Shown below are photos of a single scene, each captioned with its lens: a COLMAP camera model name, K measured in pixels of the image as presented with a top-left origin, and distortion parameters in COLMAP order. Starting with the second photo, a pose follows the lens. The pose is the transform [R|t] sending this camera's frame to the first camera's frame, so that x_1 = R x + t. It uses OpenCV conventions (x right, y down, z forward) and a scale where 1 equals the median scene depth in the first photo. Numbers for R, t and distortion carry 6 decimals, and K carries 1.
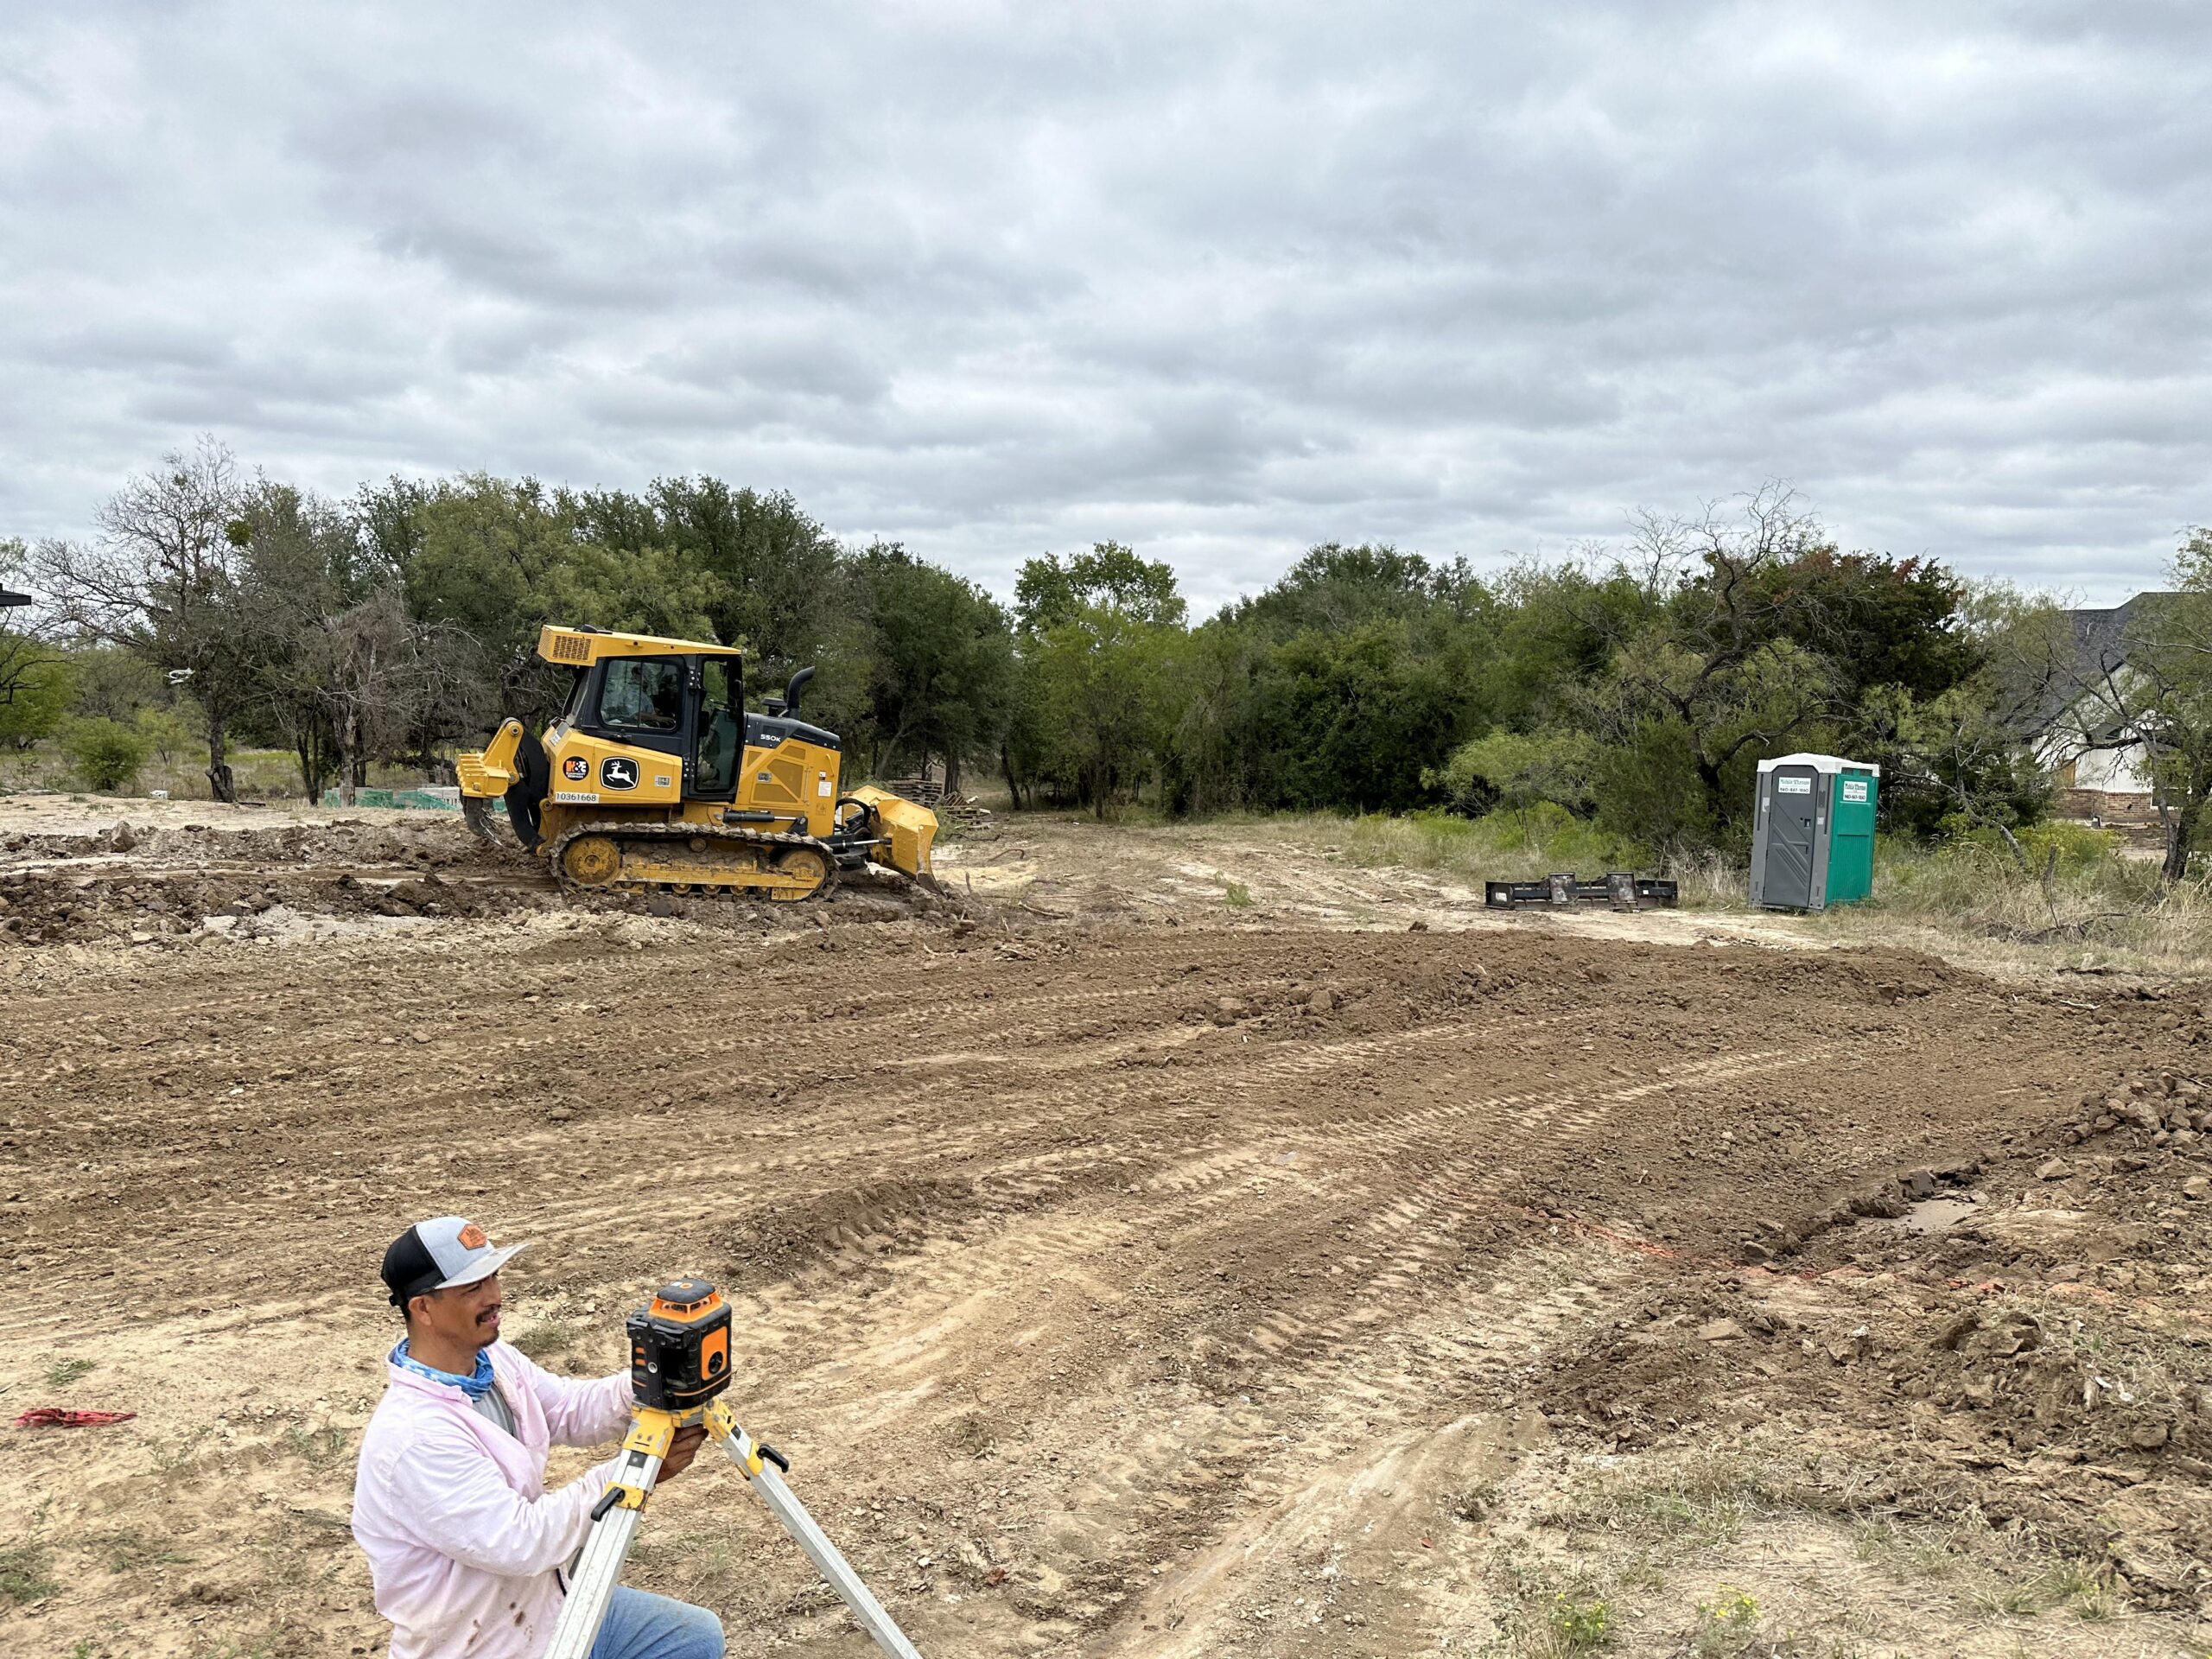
lens RADIAL K [[1537.5, 0, 1126.8], [0, 1537.5, 817.3], [0, 0, 1]] dist [0.088124, -0.119144]
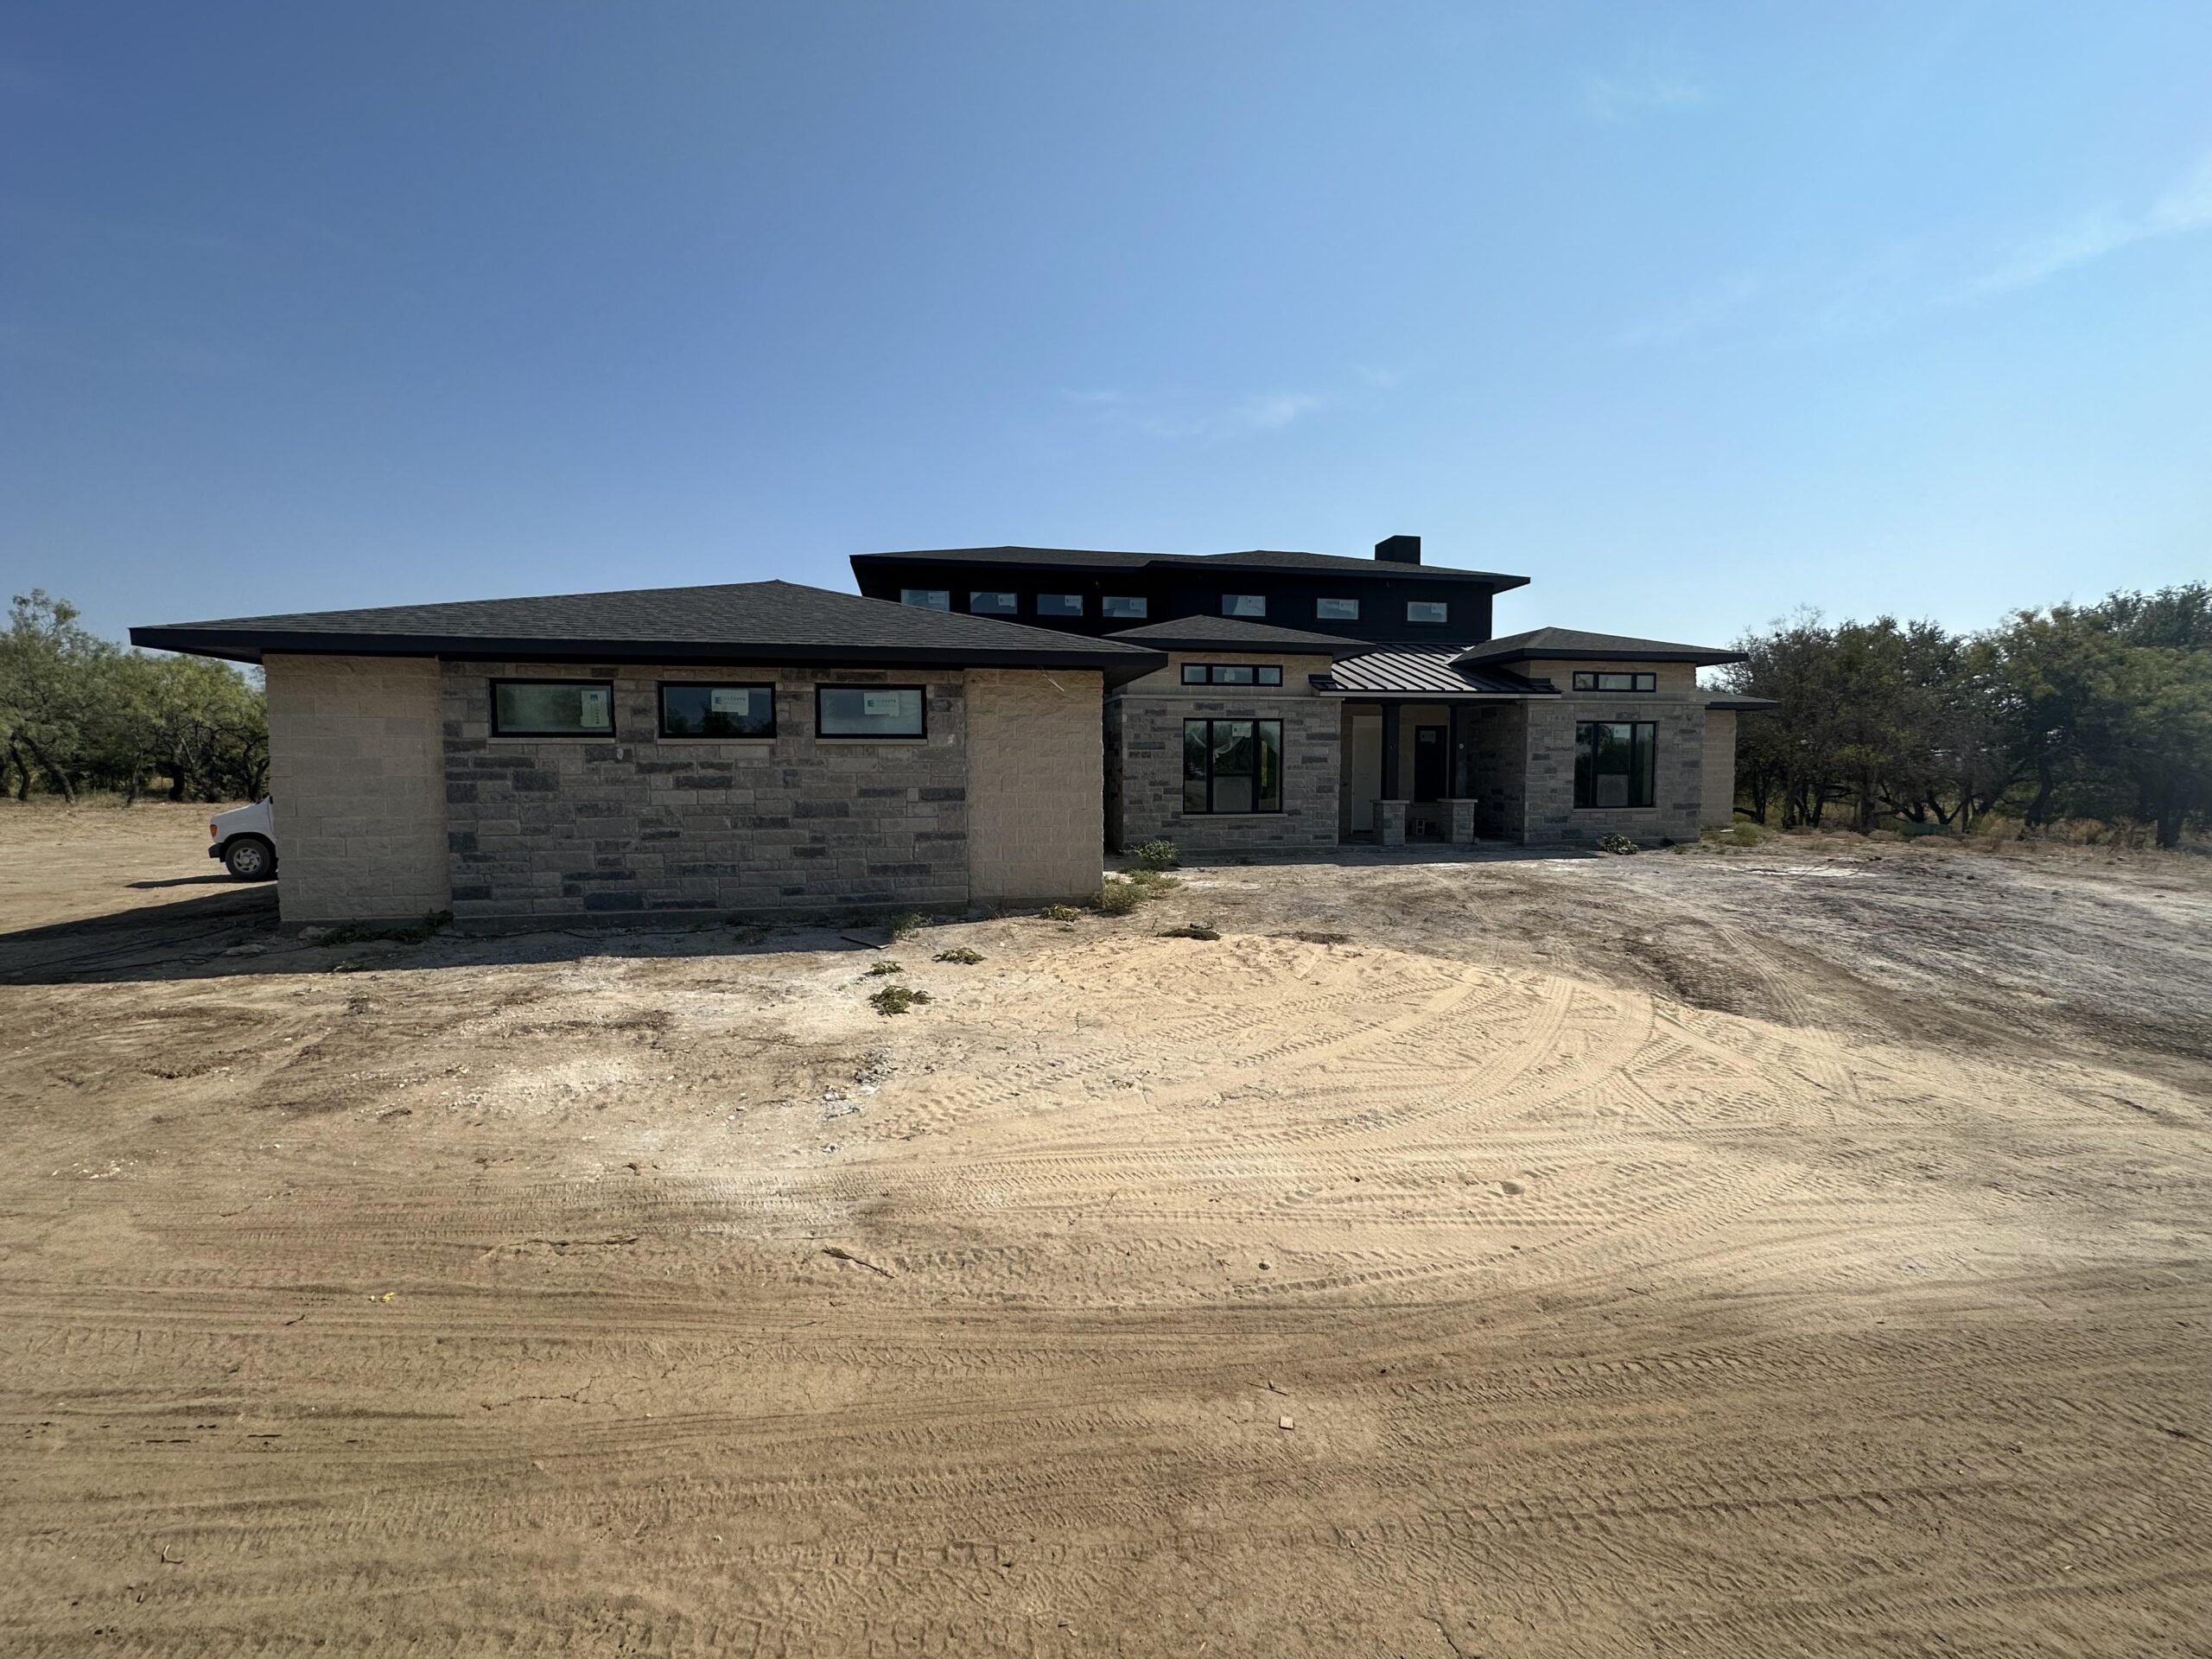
lens RADIAL K [[881.6, 0, 1106.7], [0, 881.6, 831.9], [0, 0, 1]] dist [-0.002819, 0.000370]
pose [[0.620506, 0.049025, -0.782667, -0.748976], [-0.053506, 0.998365, 0.020115, 0.007524], [0.782374, 0.029396, 0.622115, -0.199580]]
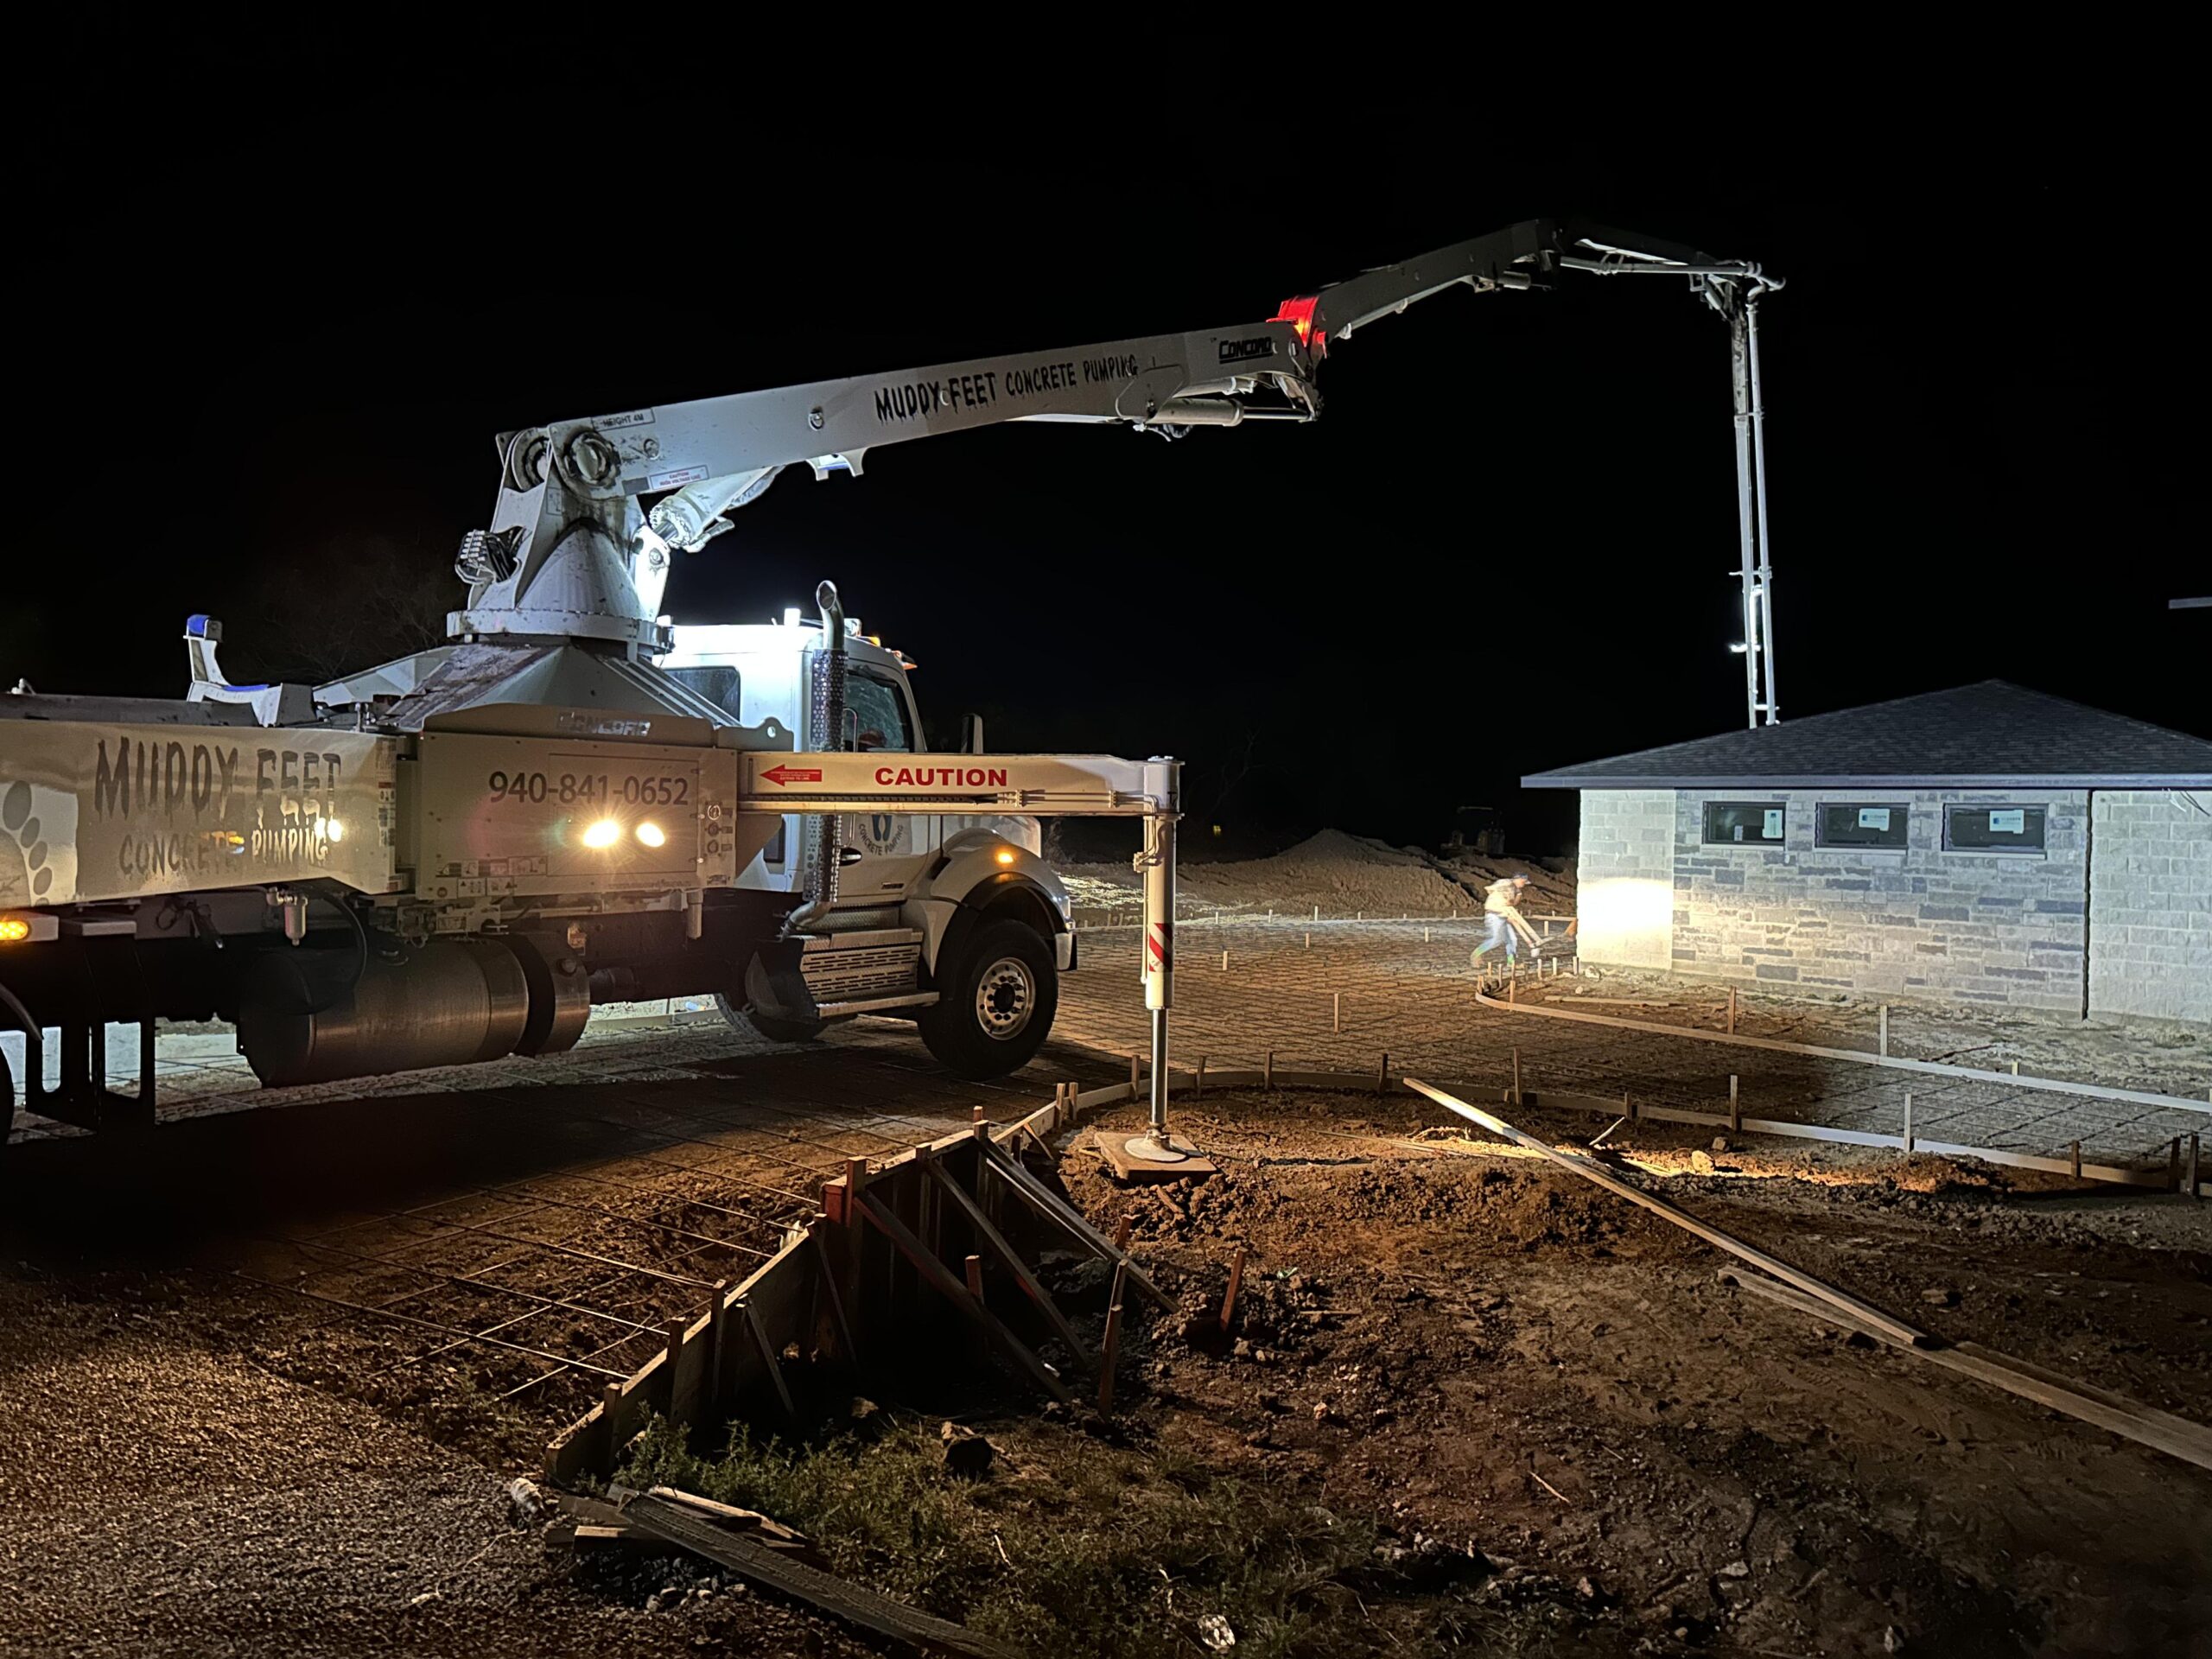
lens RADIAL K [[1537.5, 0, 1097.3], [0, 1537.5, 845.5], [0, 0, 1]] dist [0.088124, -0.119144]
pose [[-0.393018, 0.001683, -0.919529, 0.215479], [-0.096212, 0.994434, 0.042943, -0.033652], [0.914484, 0.105347, -0.390668, -0.093277]]
